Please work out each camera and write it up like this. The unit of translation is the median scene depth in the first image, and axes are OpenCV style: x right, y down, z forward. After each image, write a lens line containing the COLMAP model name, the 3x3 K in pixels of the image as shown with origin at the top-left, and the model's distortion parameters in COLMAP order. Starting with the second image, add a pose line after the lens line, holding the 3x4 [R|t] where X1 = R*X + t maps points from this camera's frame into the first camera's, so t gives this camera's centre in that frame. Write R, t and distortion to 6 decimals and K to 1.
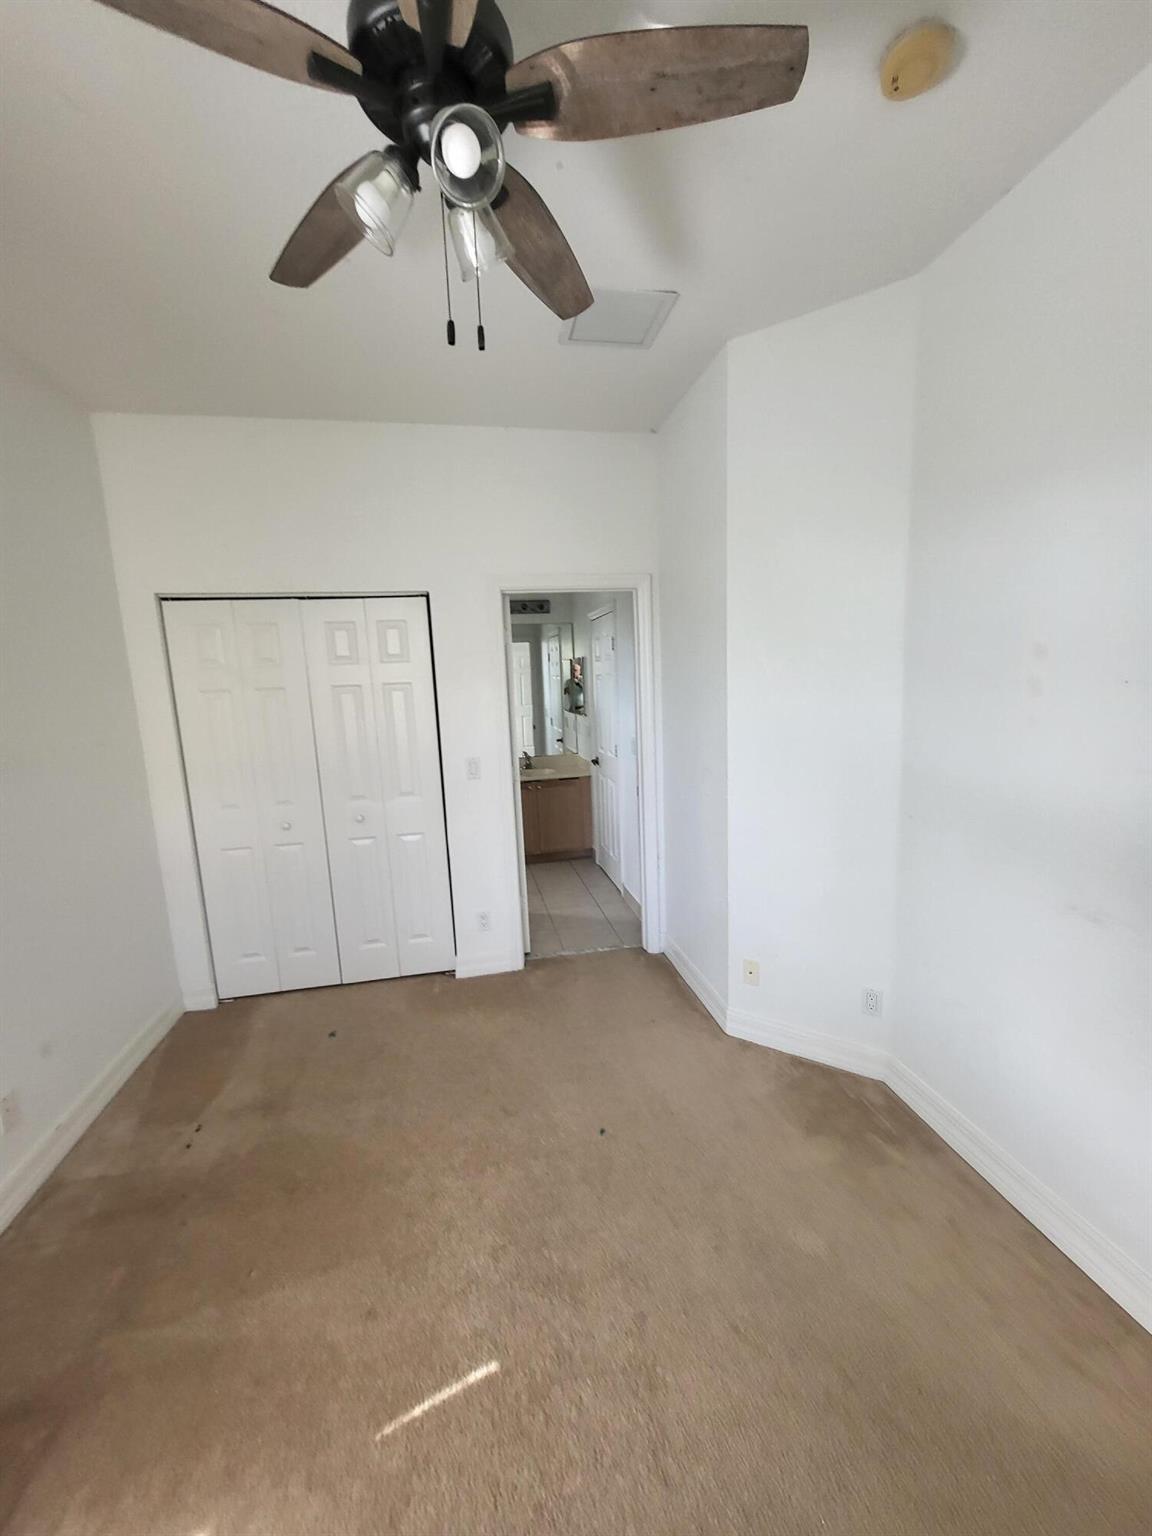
lens RADIAL K [[608.9, 0, 574.1], [0, 608.9, 771.3], [0, 0, 1]] dist [0.001415, -0.000011]
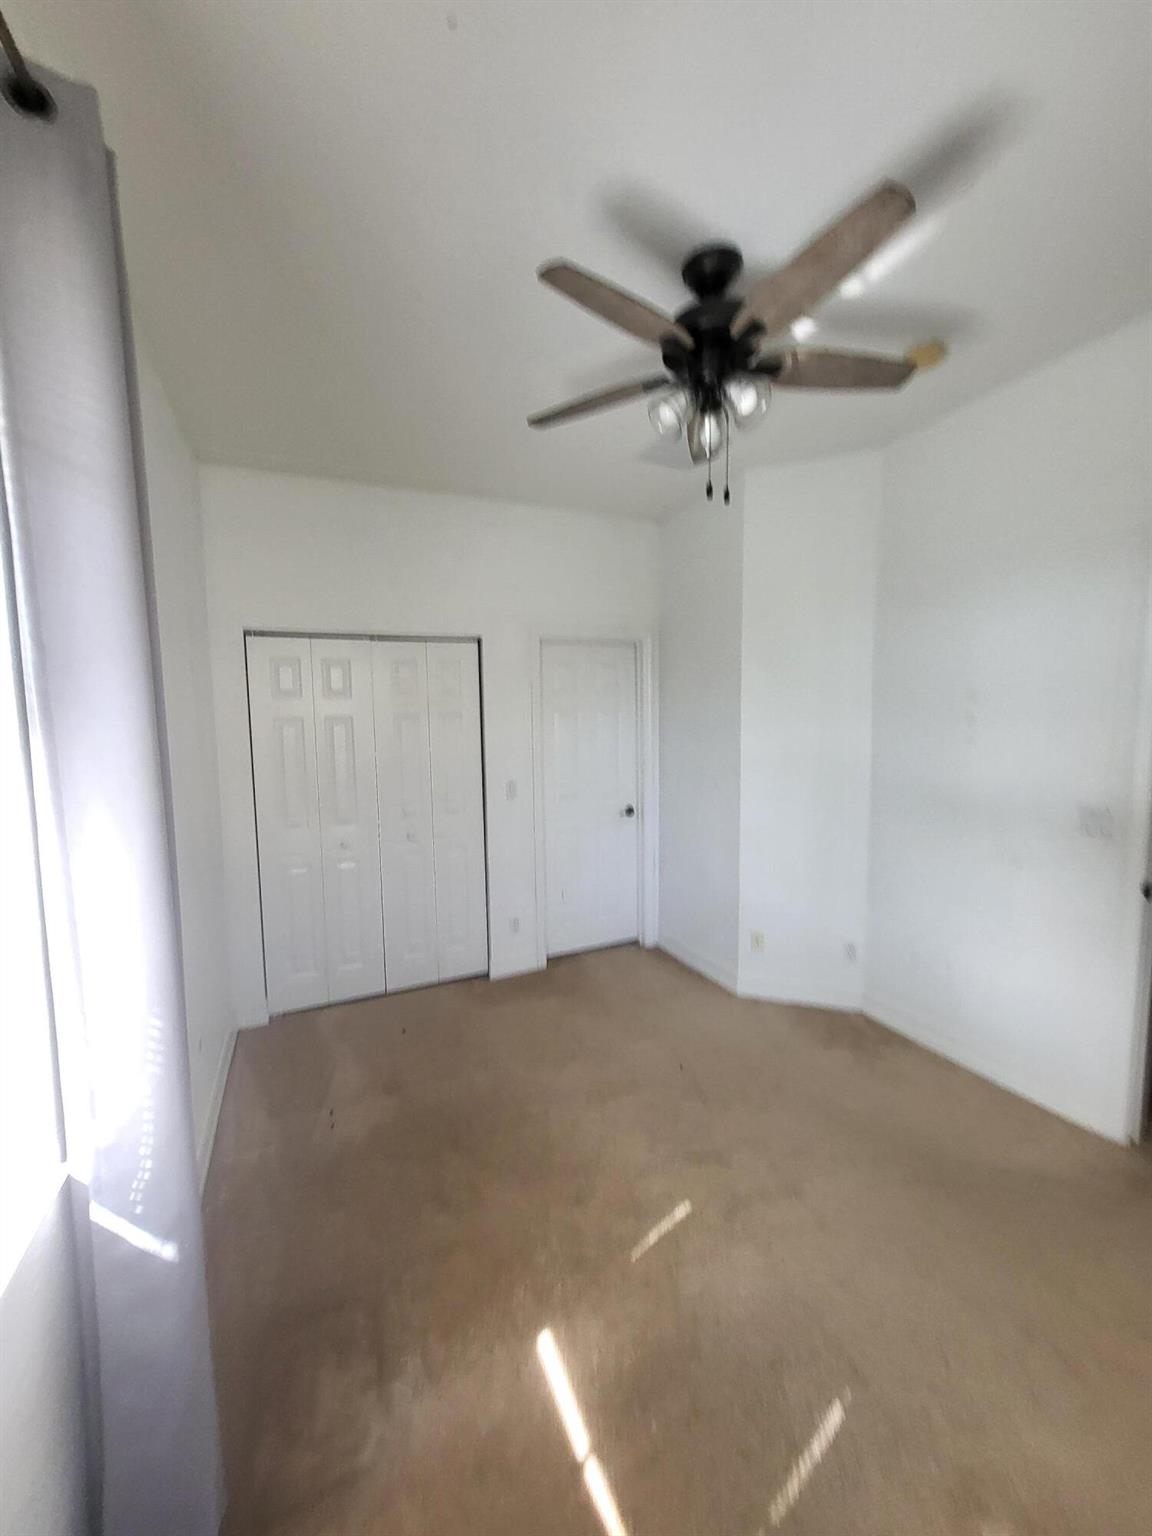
lens RADIAL K [[613.7, 0, 573.7], [0, 613.7, 773.4], [0, 0, 1]] dist [-0.000721, -0.000018]
pose [[0.972075, -0.007679, 0.234544, -0.360067], [0.023080, 0.997747, -0.062991, 0.046508], [-0.233532, 0.066645, 0.970063, -0.173551]]
